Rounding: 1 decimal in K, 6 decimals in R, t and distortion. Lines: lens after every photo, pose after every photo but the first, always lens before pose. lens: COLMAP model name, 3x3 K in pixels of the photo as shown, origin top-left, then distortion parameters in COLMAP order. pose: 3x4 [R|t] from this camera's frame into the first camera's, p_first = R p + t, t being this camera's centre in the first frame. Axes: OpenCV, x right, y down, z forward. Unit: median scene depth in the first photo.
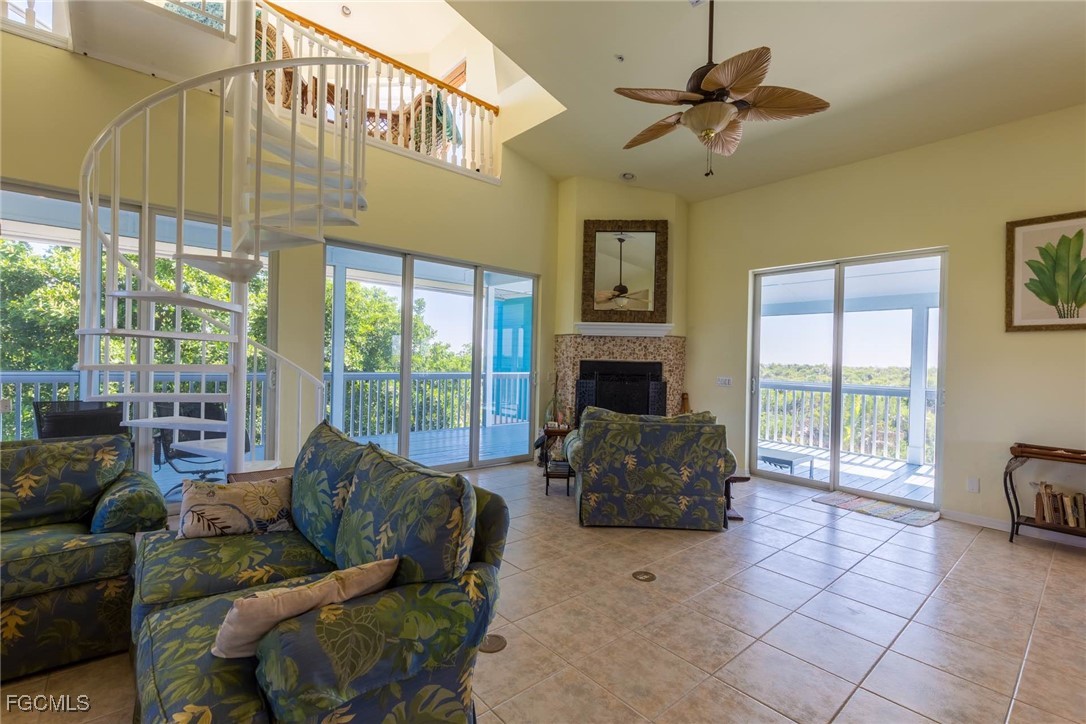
lens RADIAL K [[486.9, 0, 541.9], [0, 486.9, 362.4], [0, 0, 1]] dist [0.000914, -0.000547]
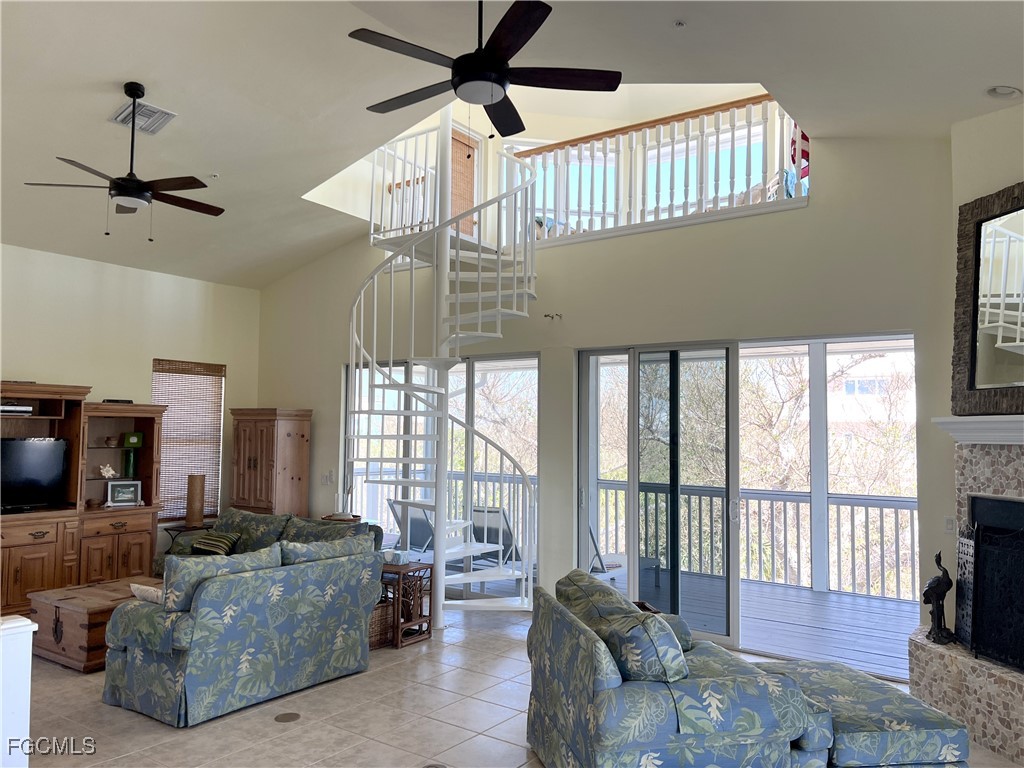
lens RADIAL K [[773.7, 0, 519.4], [0, 773.7, 386.7], [0, 0, 1]] dist [0.028472, -0.004995]
pose [[0.224717, -0.081135, -0.971040, 0.736444], [-0.015993, 0.996086, -0.086928, -0.037497], [0.974293, 0.035064, 0.222540, 0.399666]]
